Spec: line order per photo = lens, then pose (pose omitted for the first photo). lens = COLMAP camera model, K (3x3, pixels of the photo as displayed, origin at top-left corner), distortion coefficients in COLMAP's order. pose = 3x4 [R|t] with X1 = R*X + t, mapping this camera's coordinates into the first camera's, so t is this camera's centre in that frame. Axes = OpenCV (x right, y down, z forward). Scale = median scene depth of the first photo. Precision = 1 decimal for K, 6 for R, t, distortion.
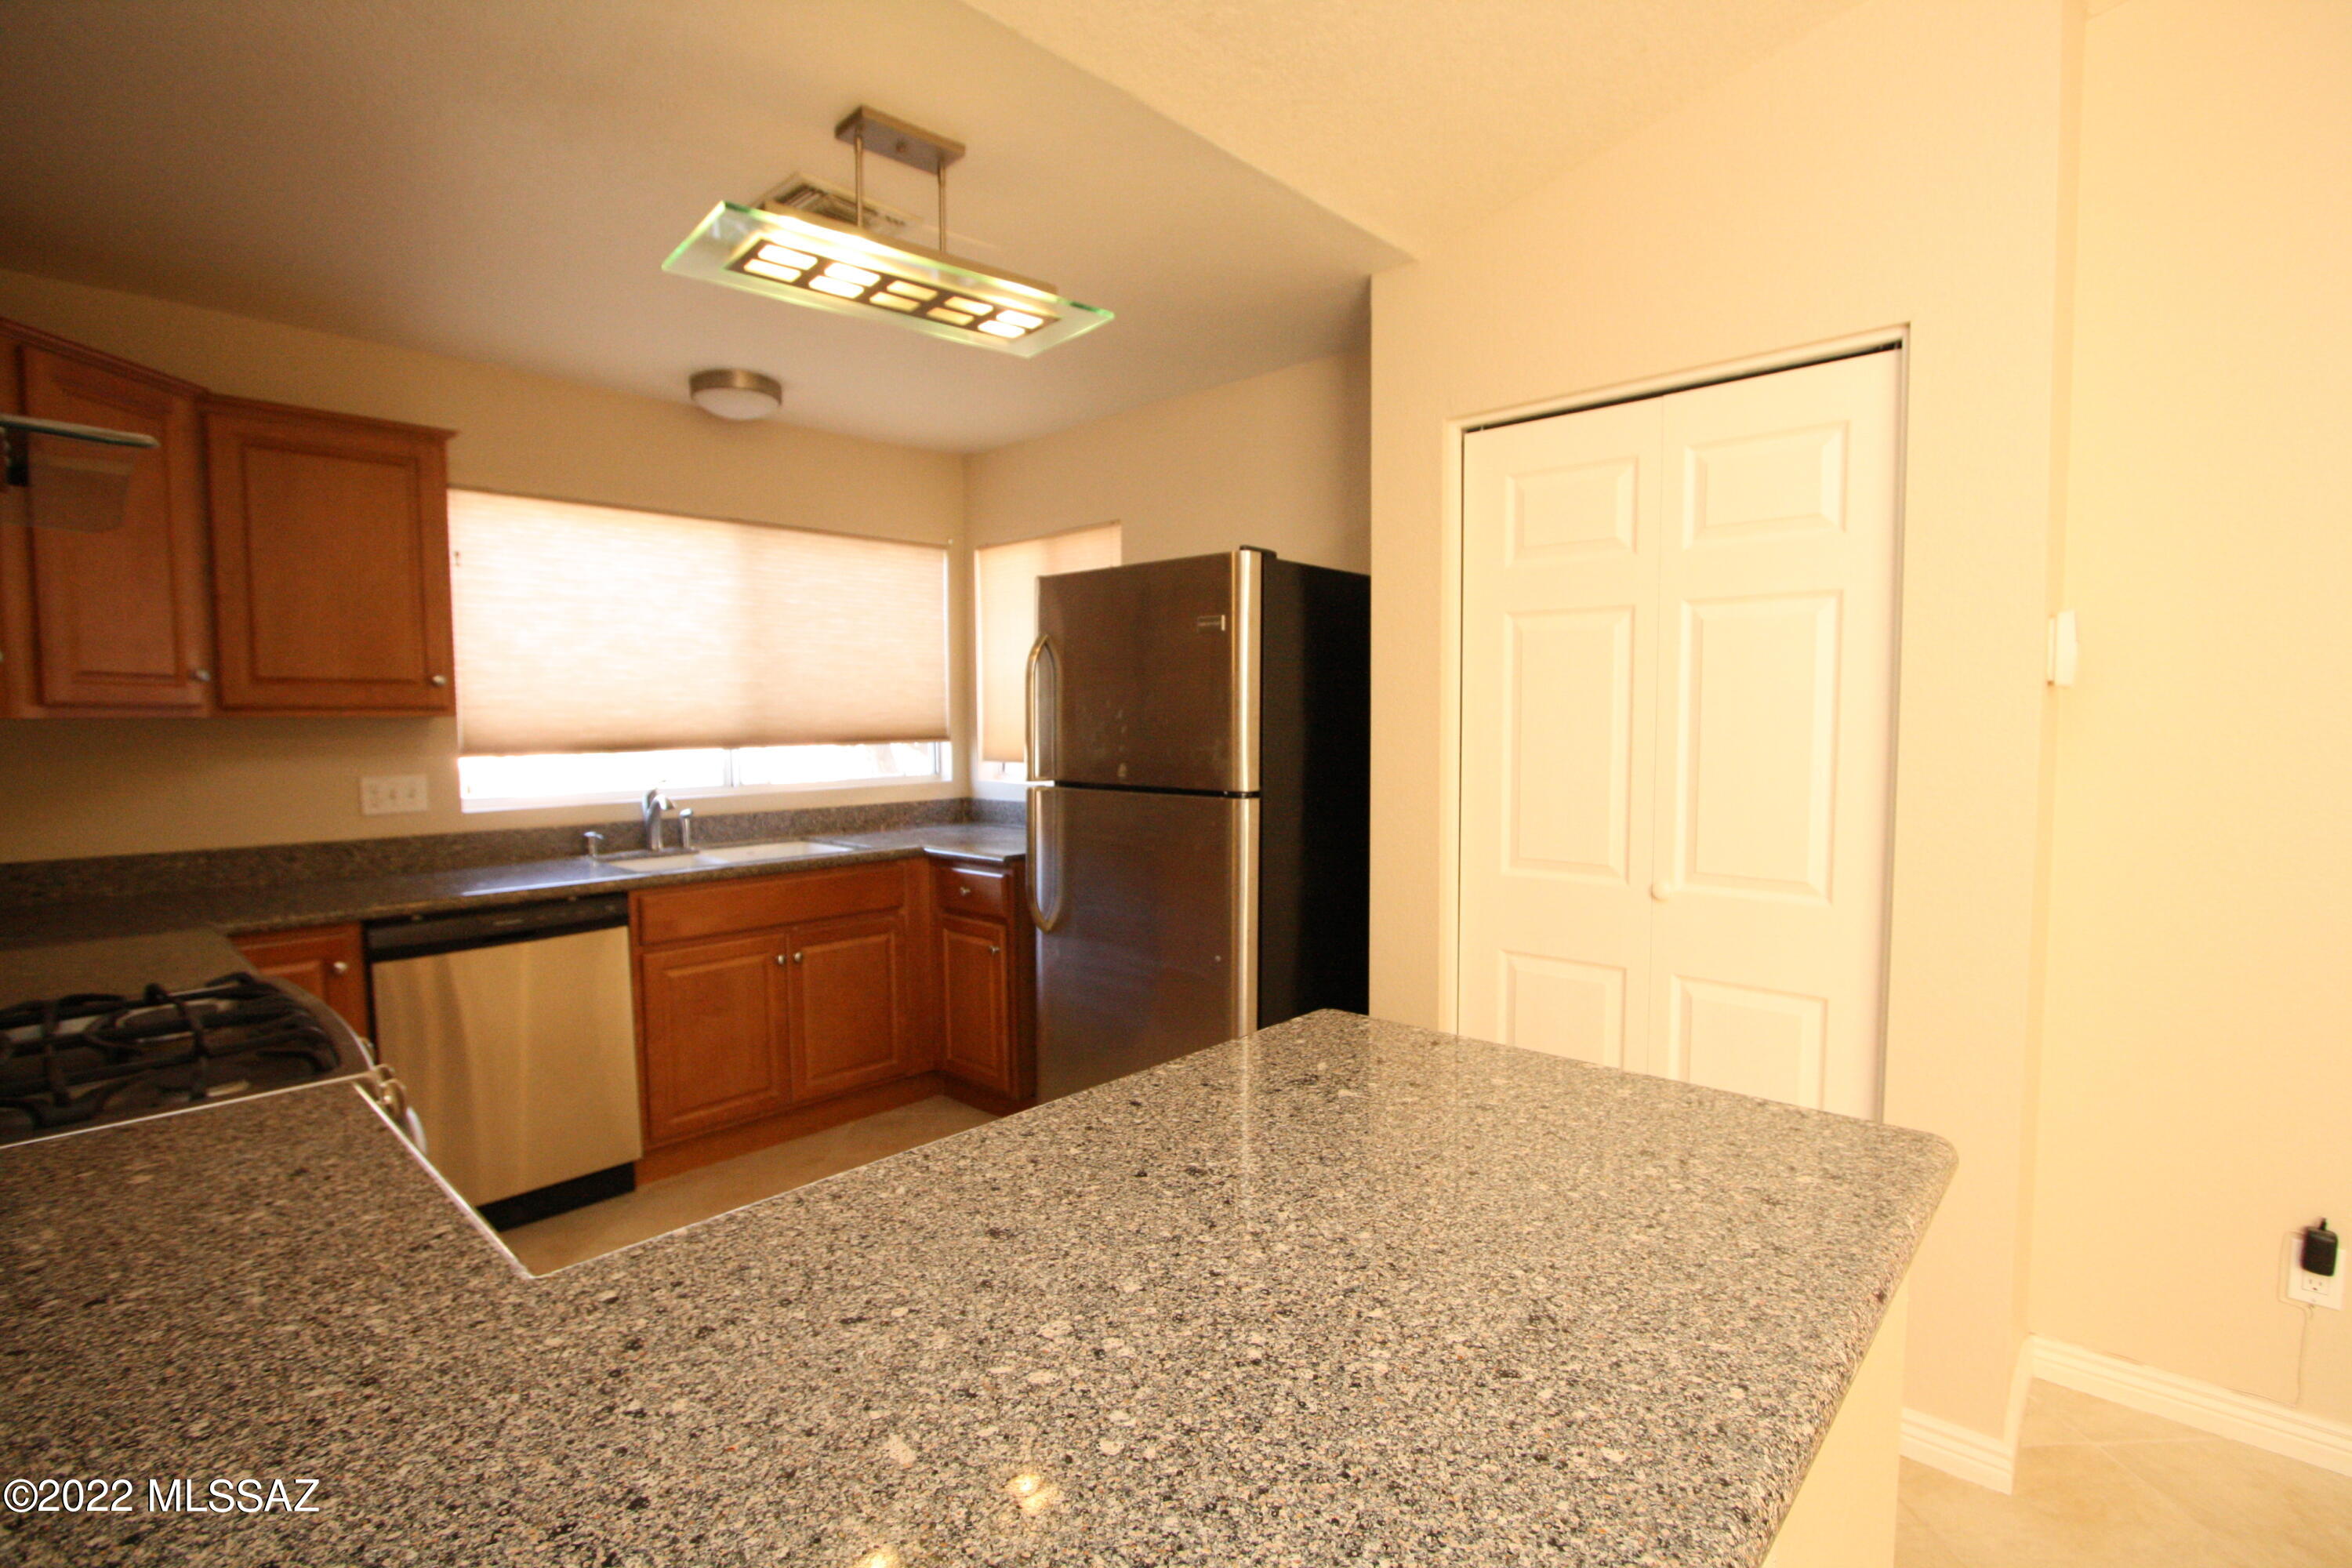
lens RADIAL K [[1090.6, 0, 1179.3], [0, 1090.6, 788.2], [0, 0, 1]] dist [-0.017598, 0.001133]
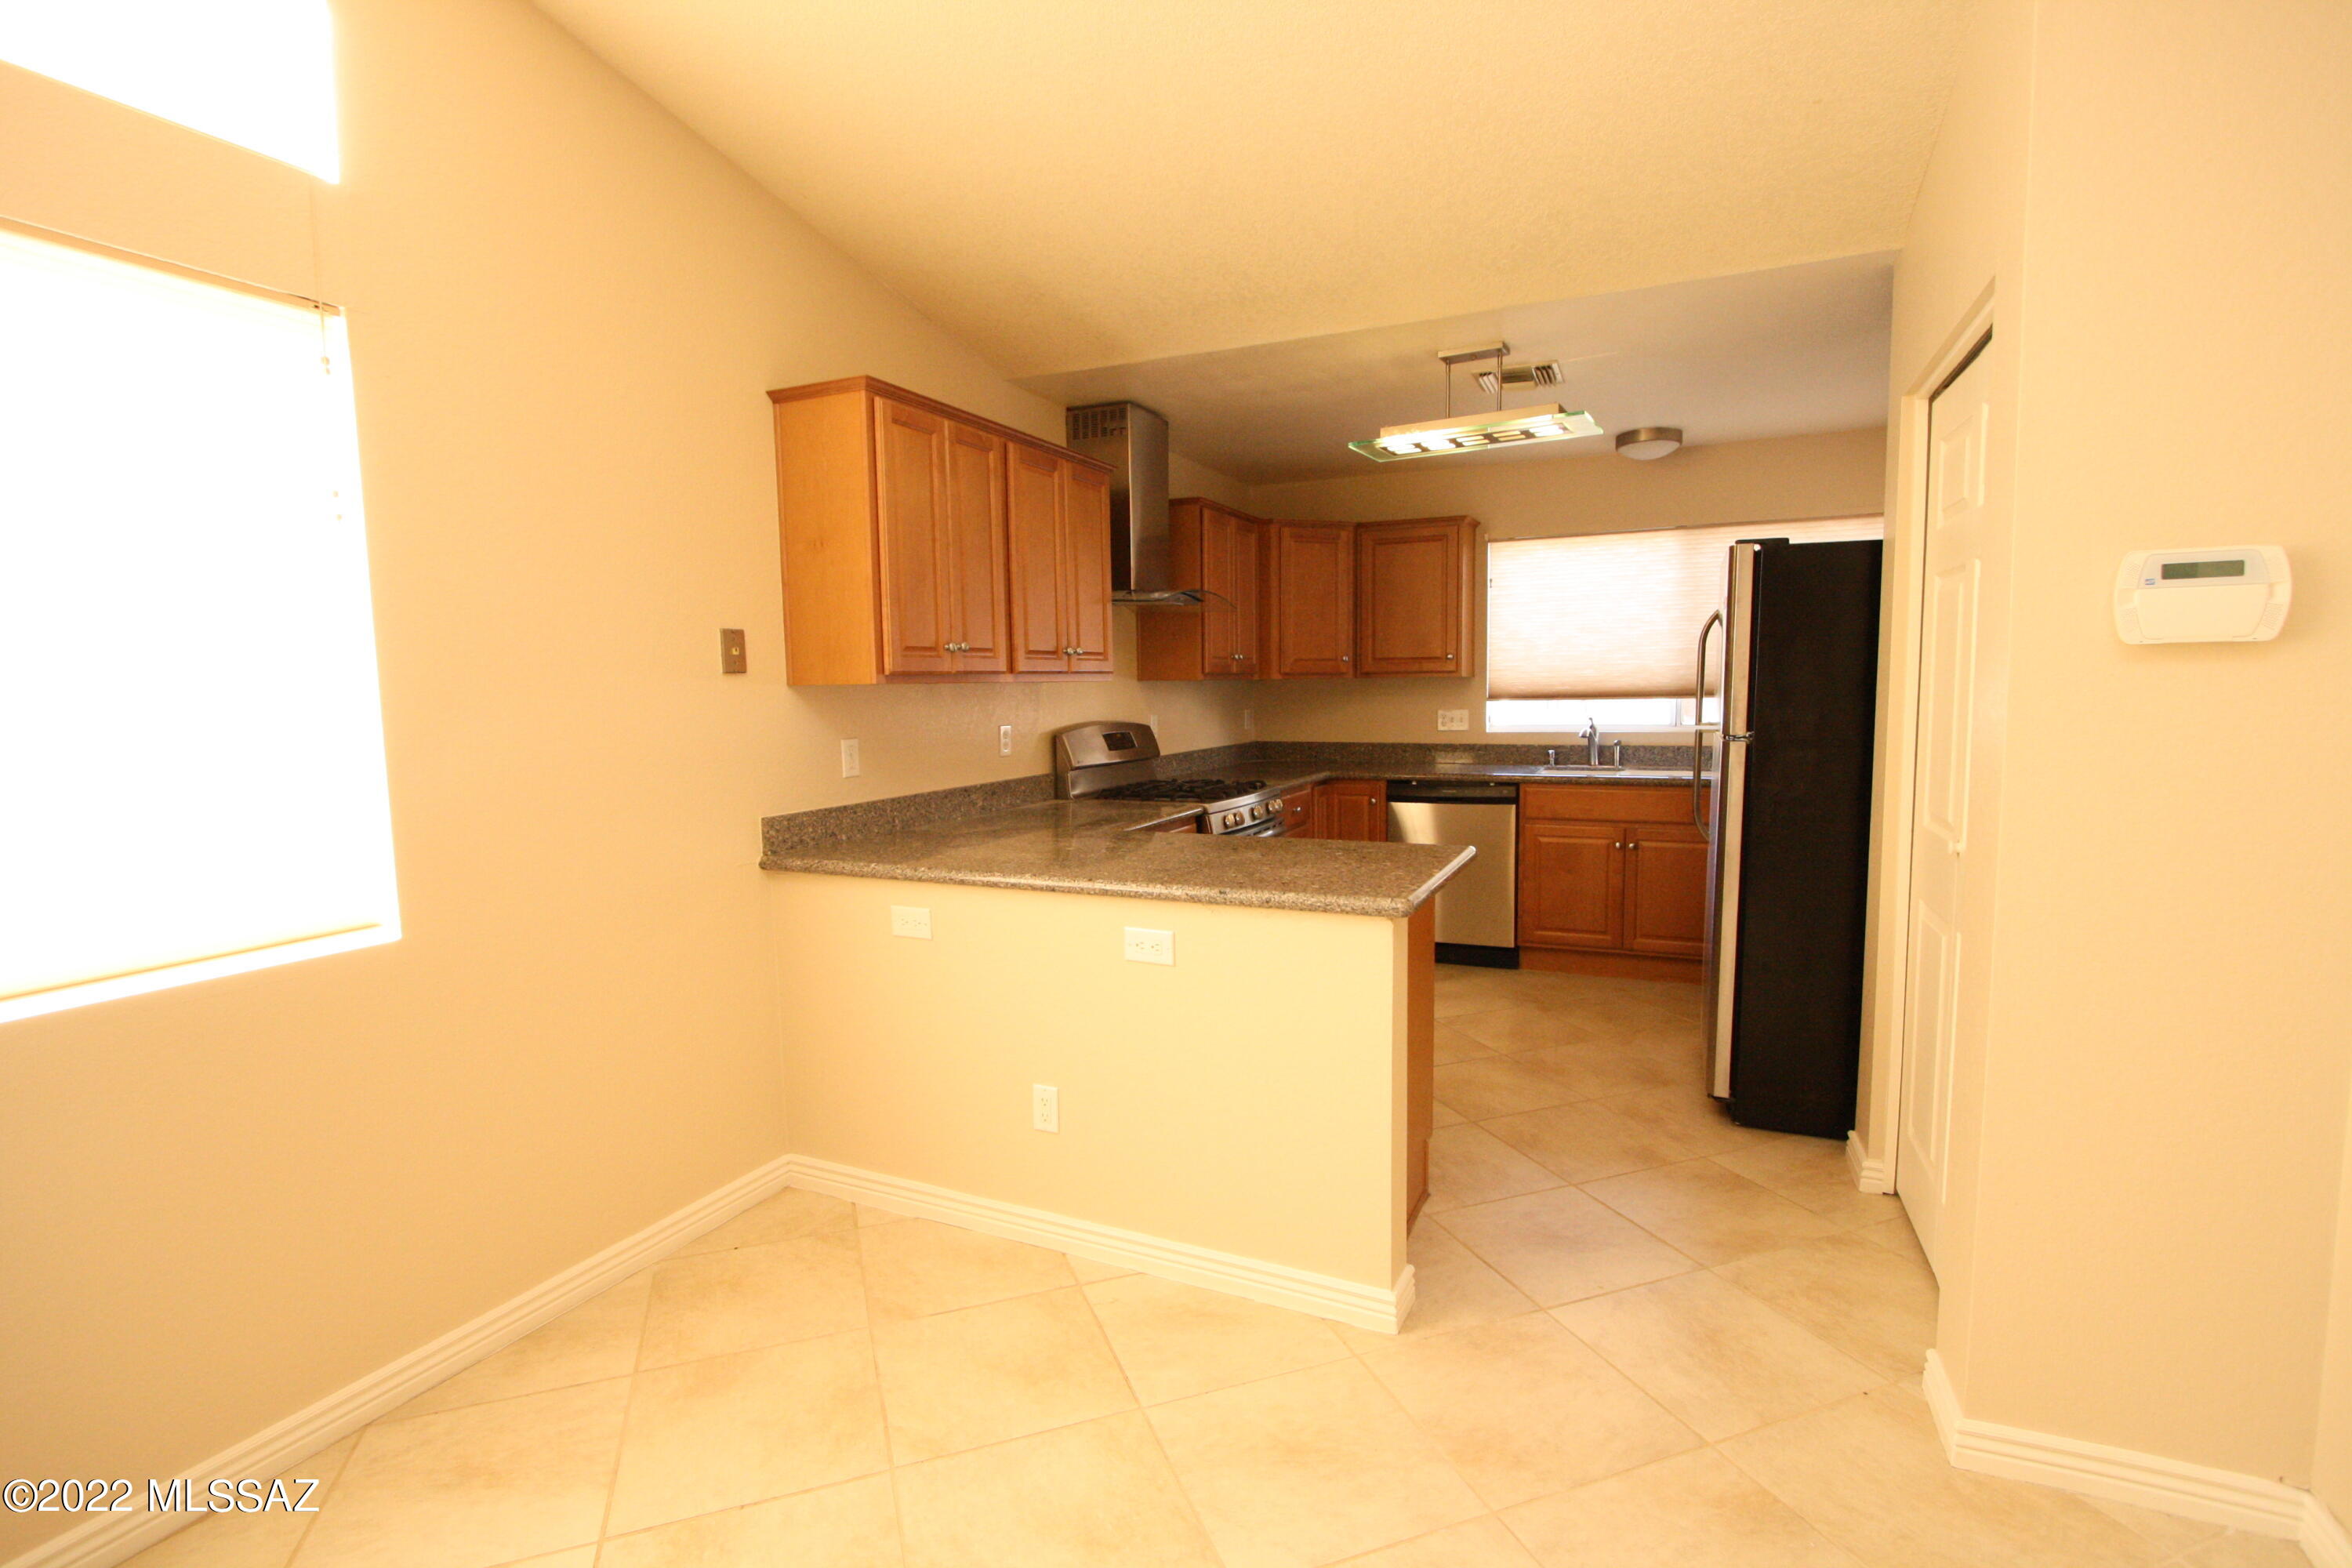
lens RADIAL K [[1097.5, 0, 1182.9], [0, 1097.5, 790.0], [0, 0, 1]] dist [-0.012868, 0.000569]
pose [[0.315268, 0.093776, -0.944358, 1.254991], [-0.048821, 0.995391, 0.082545, -0.009835], [0.947746, 0.020080, 0.318394, -0.003455]]
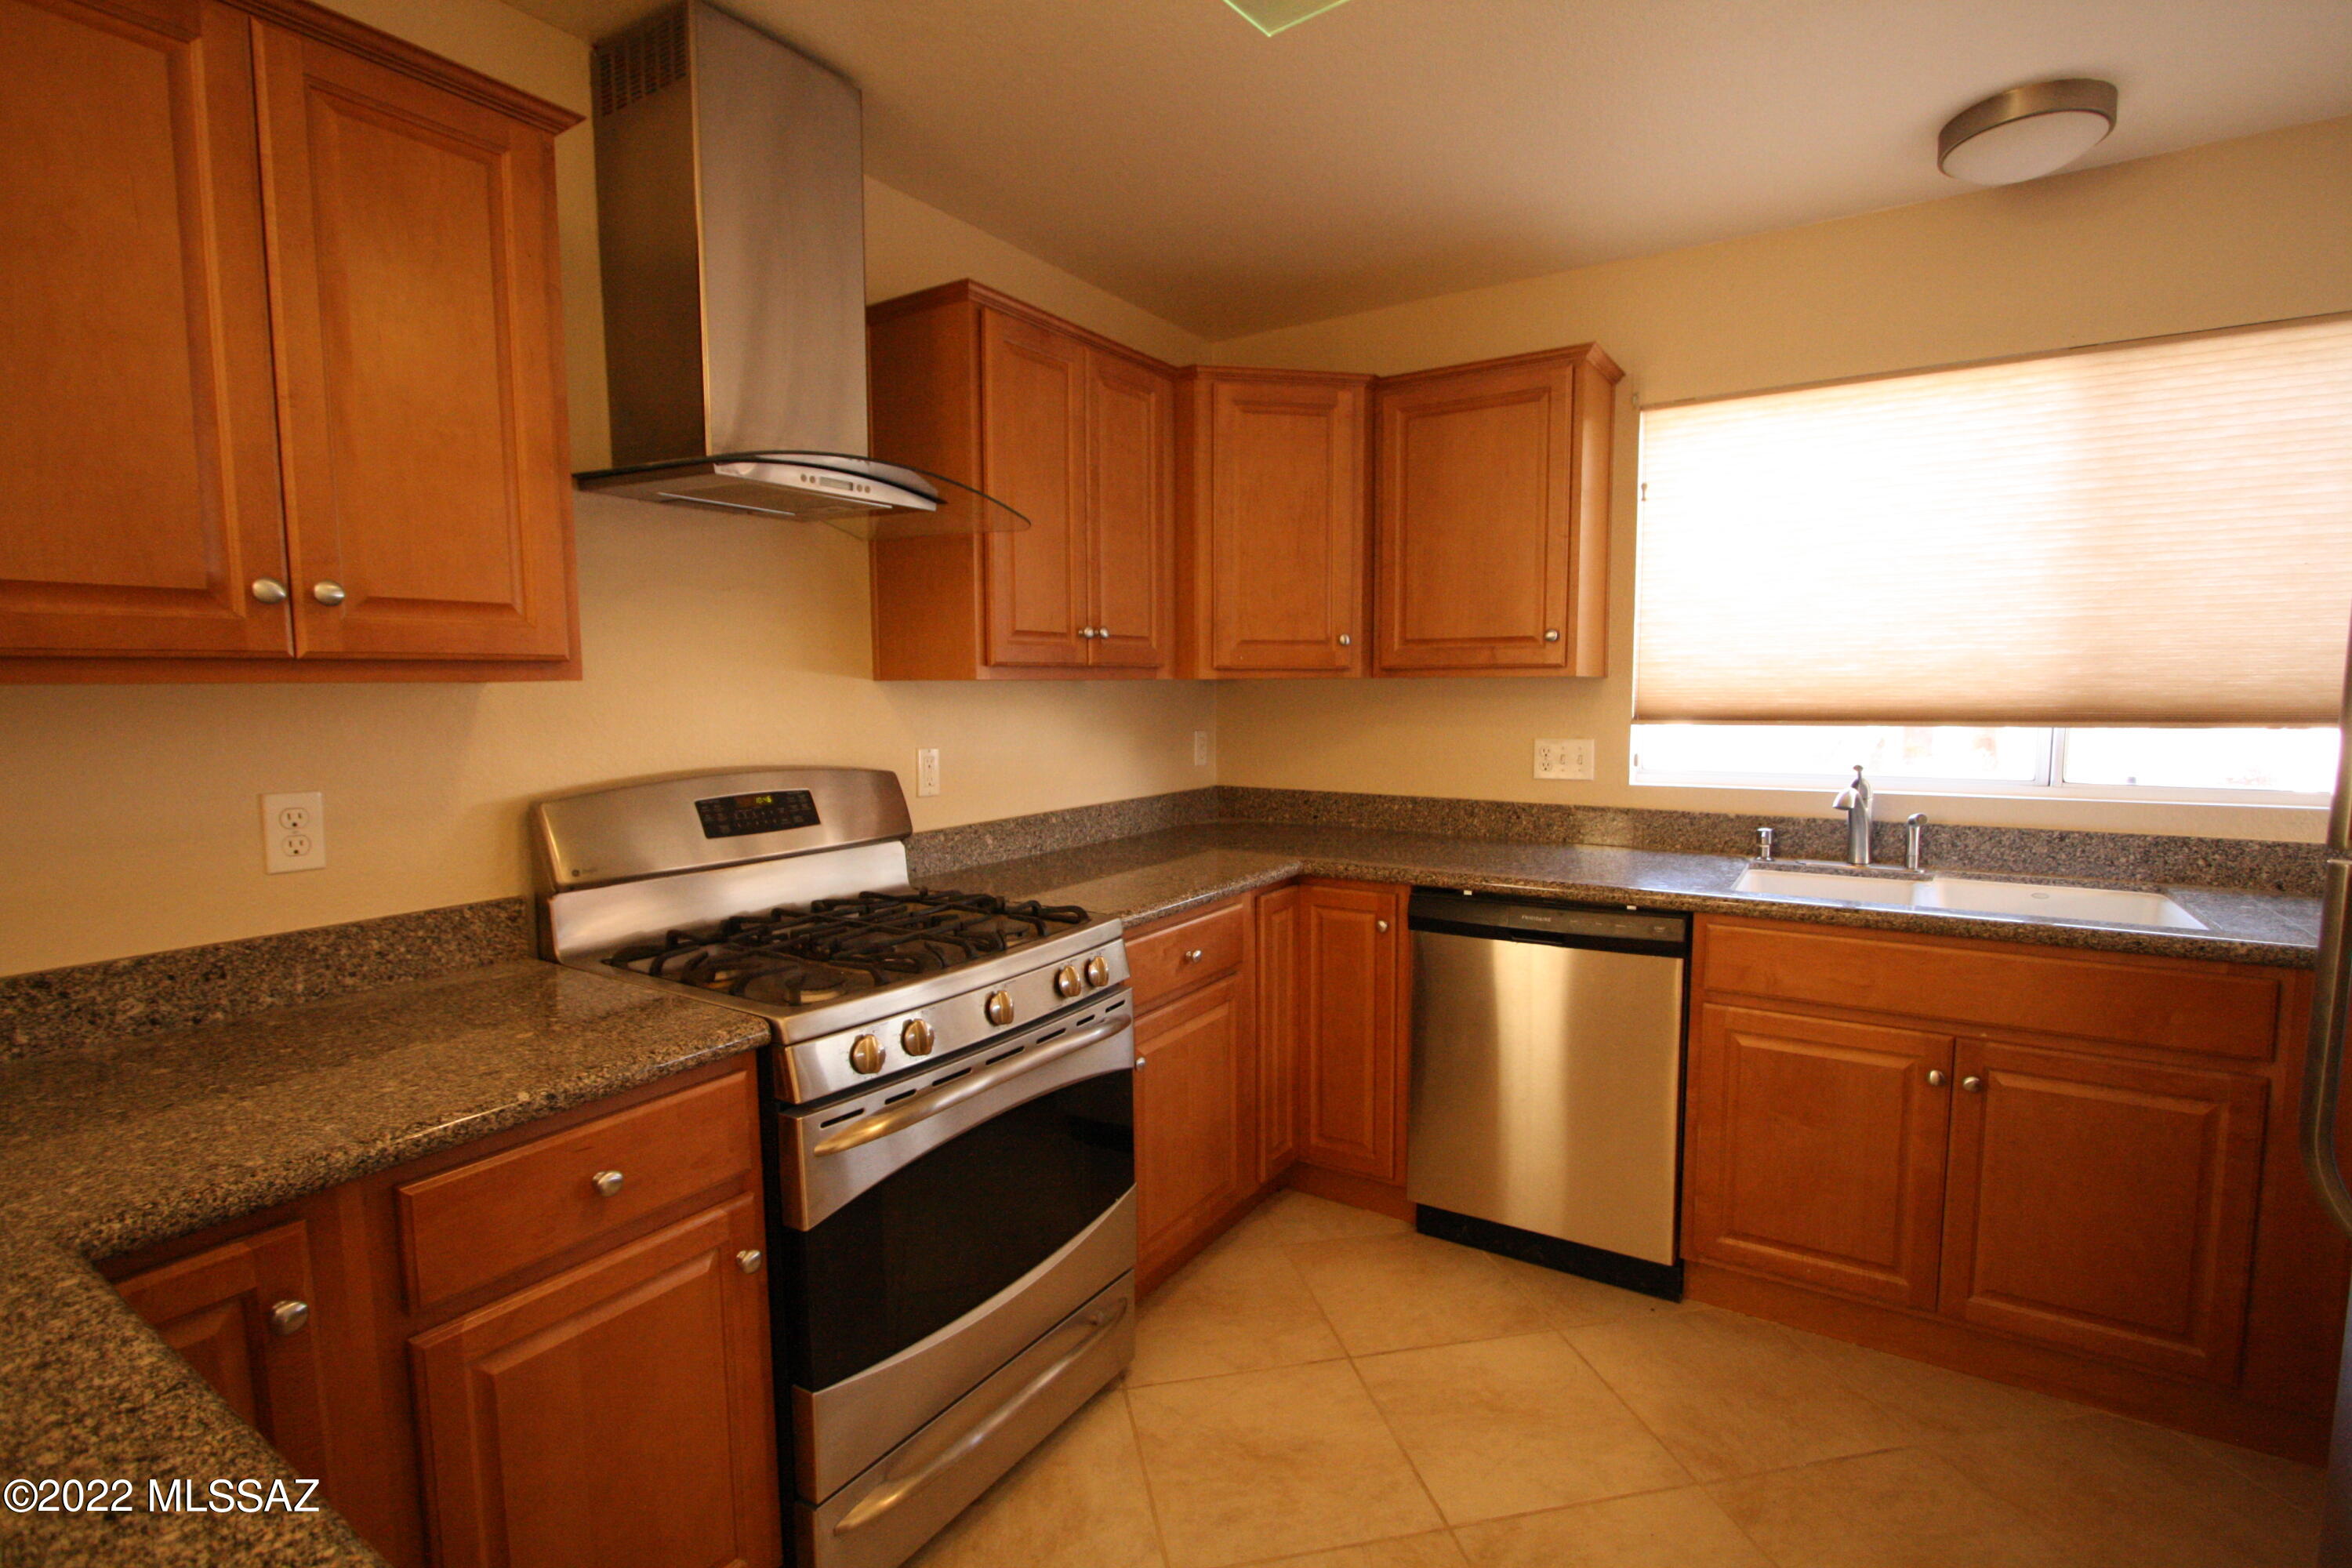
lens RADIAL K [[1097.5, 0, 1182.9], [0, 1097.5, 790.0], [0, 0, 1]] dist [-0.012868, 0.000569]
pose [[0.170377, 0.099073, -0.980386, 0.220101], [-0.057136, 0.994252, 0.090544, -0.050543], [0.983721, 0.040589, 0.175058, 0.741307]]
